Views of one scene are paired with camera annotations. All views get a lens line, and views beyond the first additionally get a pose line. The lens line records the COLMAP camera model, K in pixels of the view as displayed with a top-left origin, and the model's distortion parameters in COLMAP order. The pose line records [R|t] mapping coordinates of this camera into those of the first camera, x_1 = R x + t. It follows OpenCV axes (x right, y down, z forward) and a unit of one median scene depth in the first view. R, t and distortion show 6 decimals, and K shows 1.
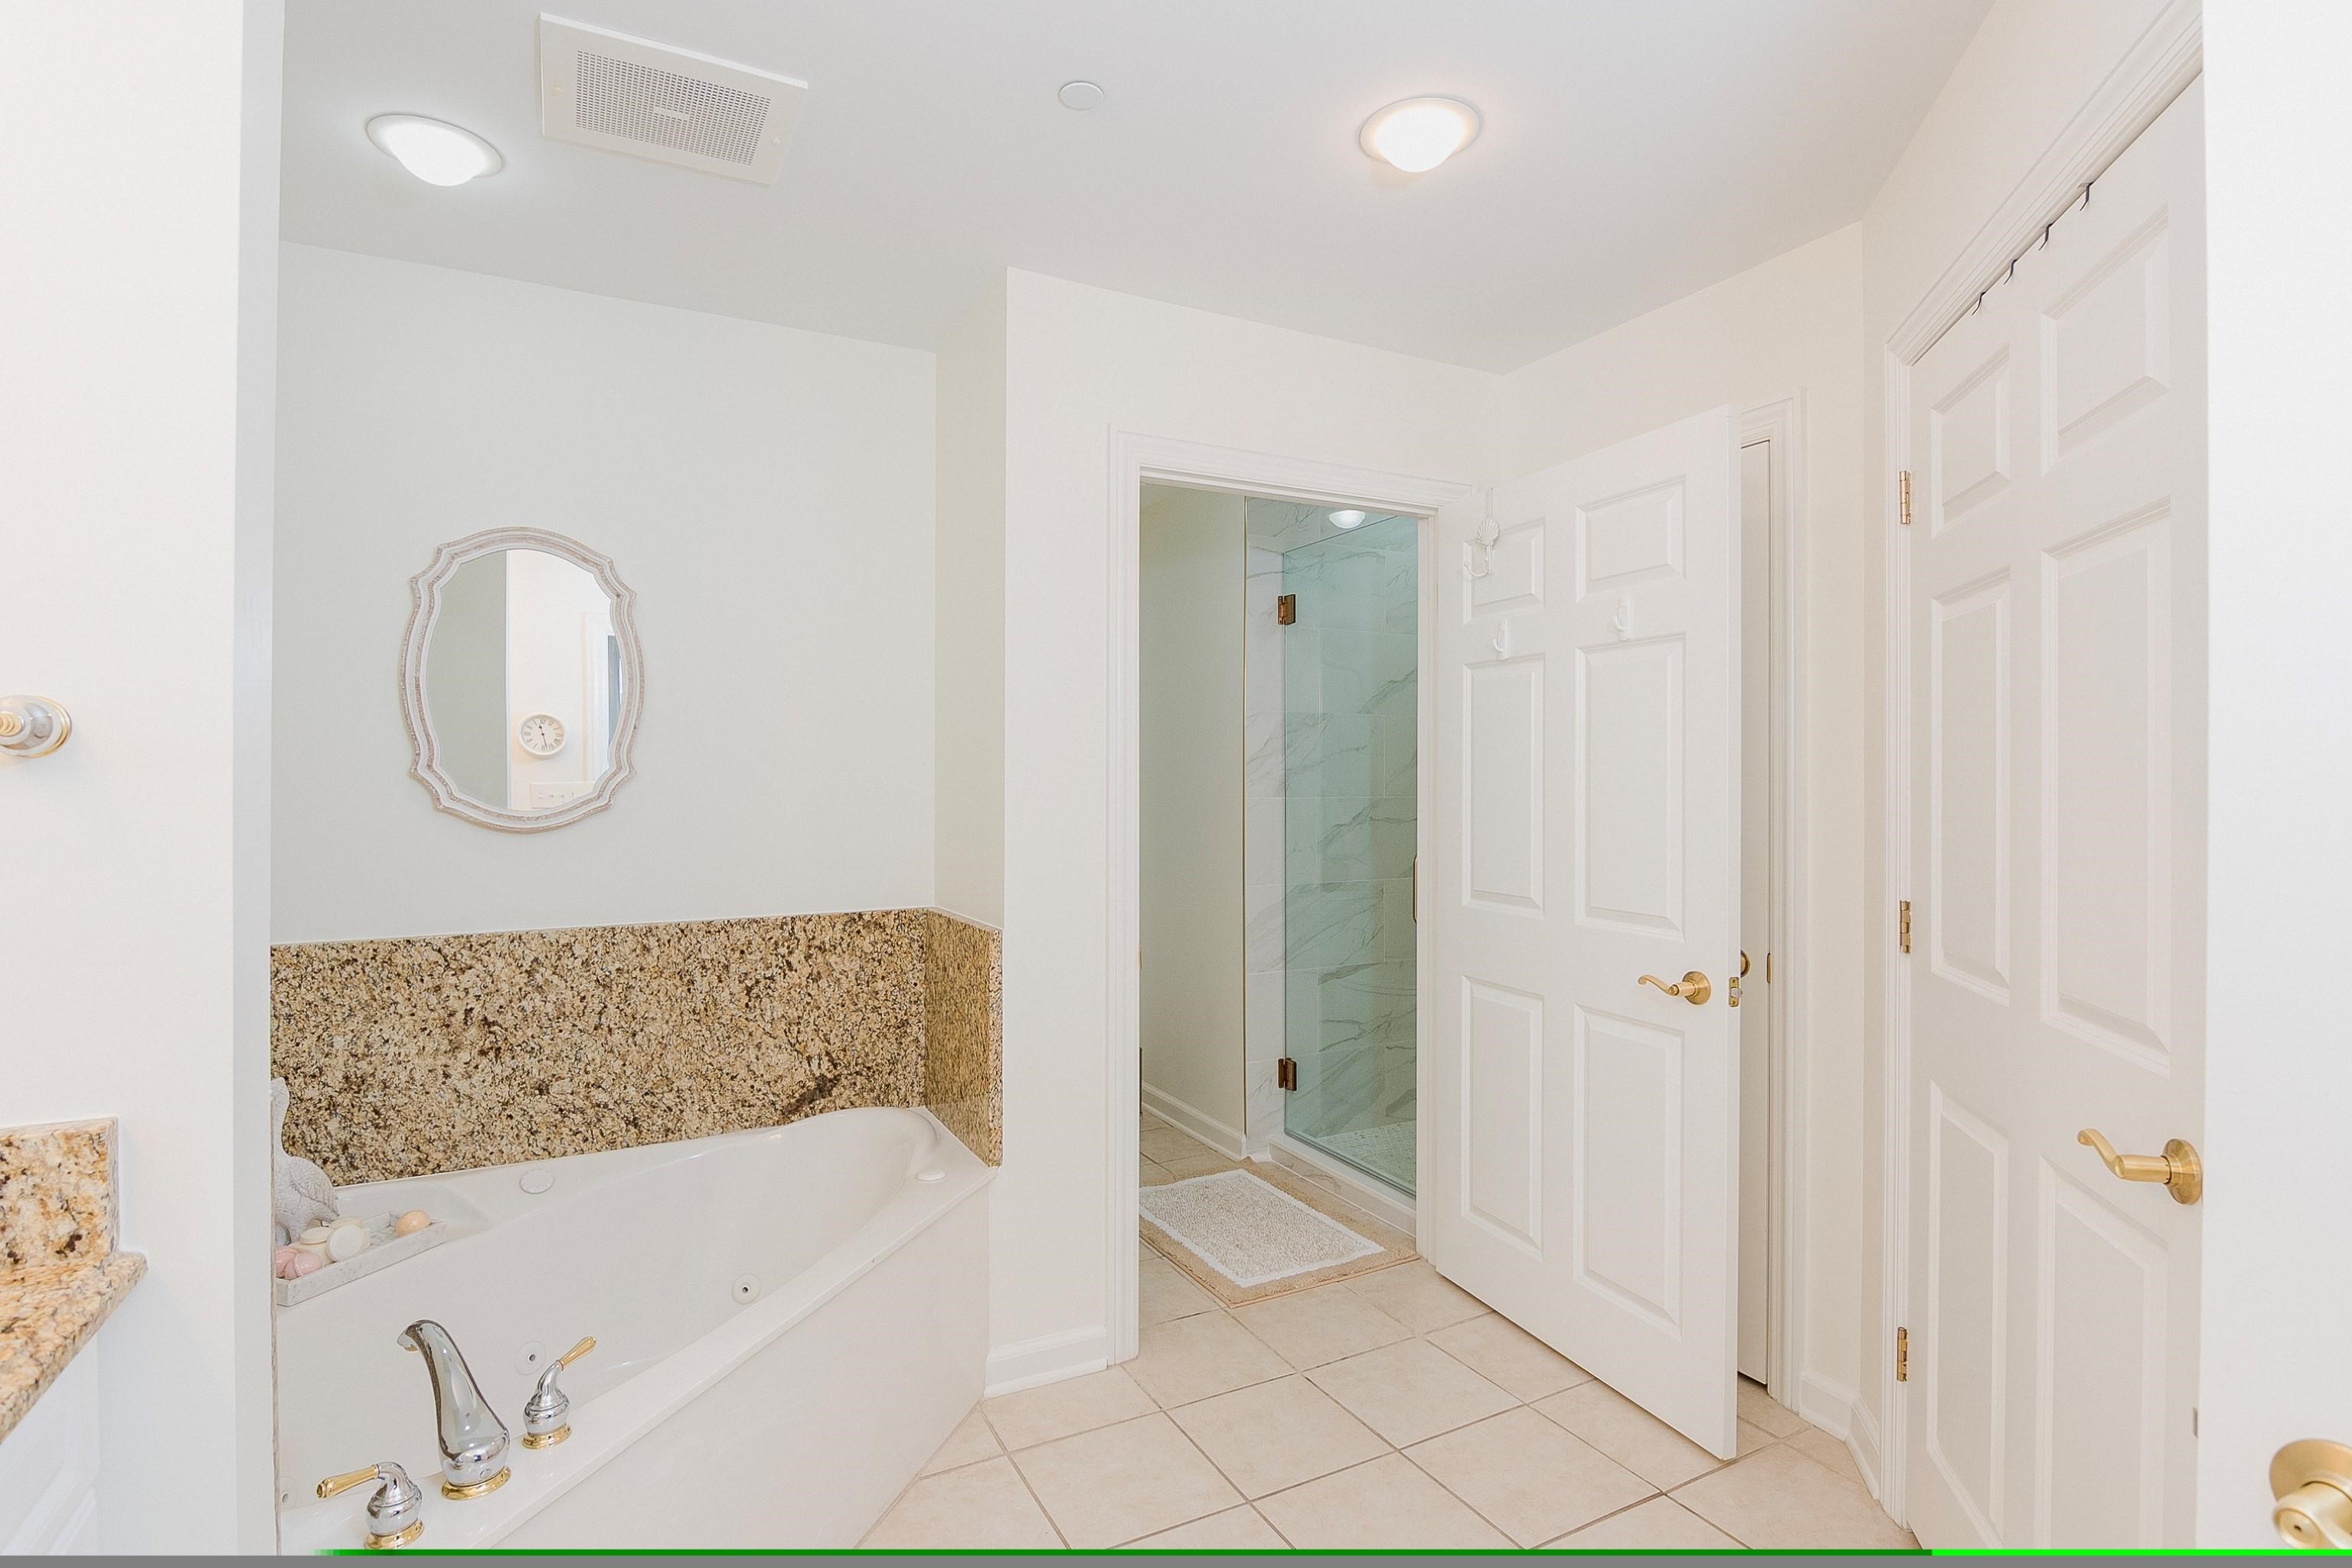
lens RADIAL K [[1146.1, 0, 1177.8], [0, 1146.1, 786.1], [0, 0, 1]] dist [-0.002203, -0.001470]
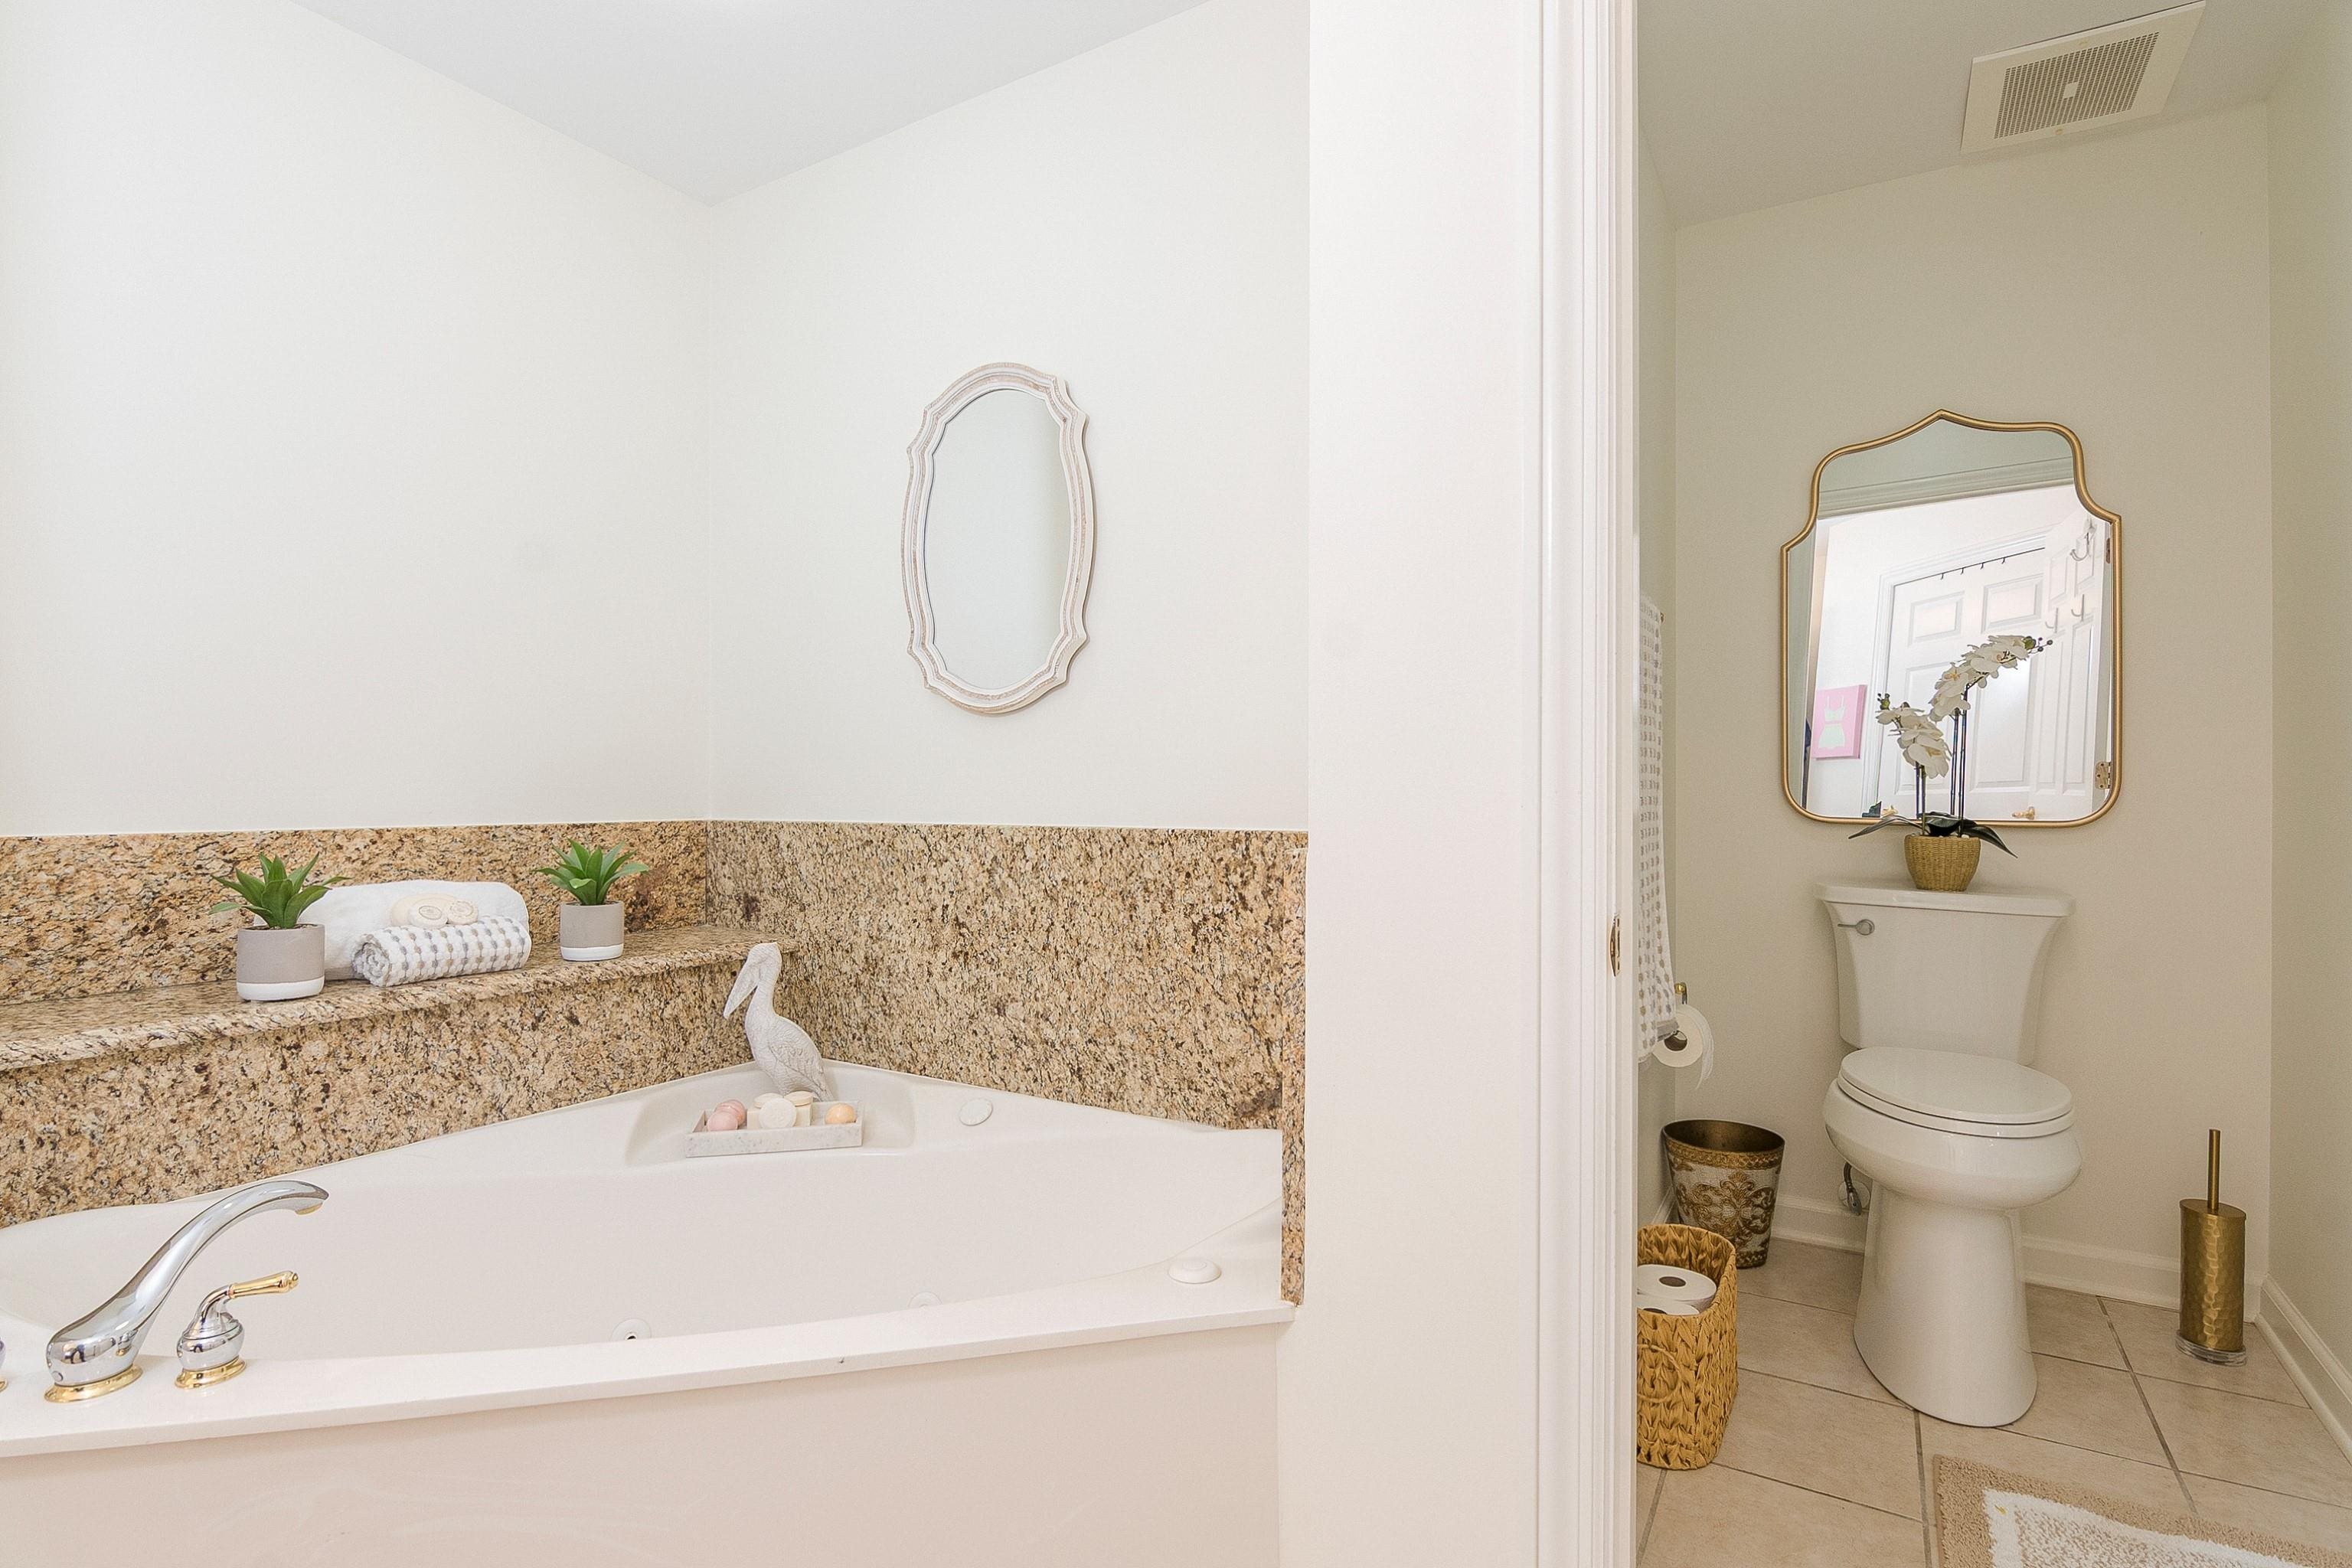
lens RADIAL K [[1146.1, 0, 1176.9], [0, 1146.1, 776.7], [0, 0, 1]] dist [-0.002203, -0.001470]
pose [[0.511284, -0.002782, -0.859407, 0.253873], [-0.004276, 0.999974, -0.005781, 0.091673], [0.859401, 0.006630, 0.511259, 0.657147]]
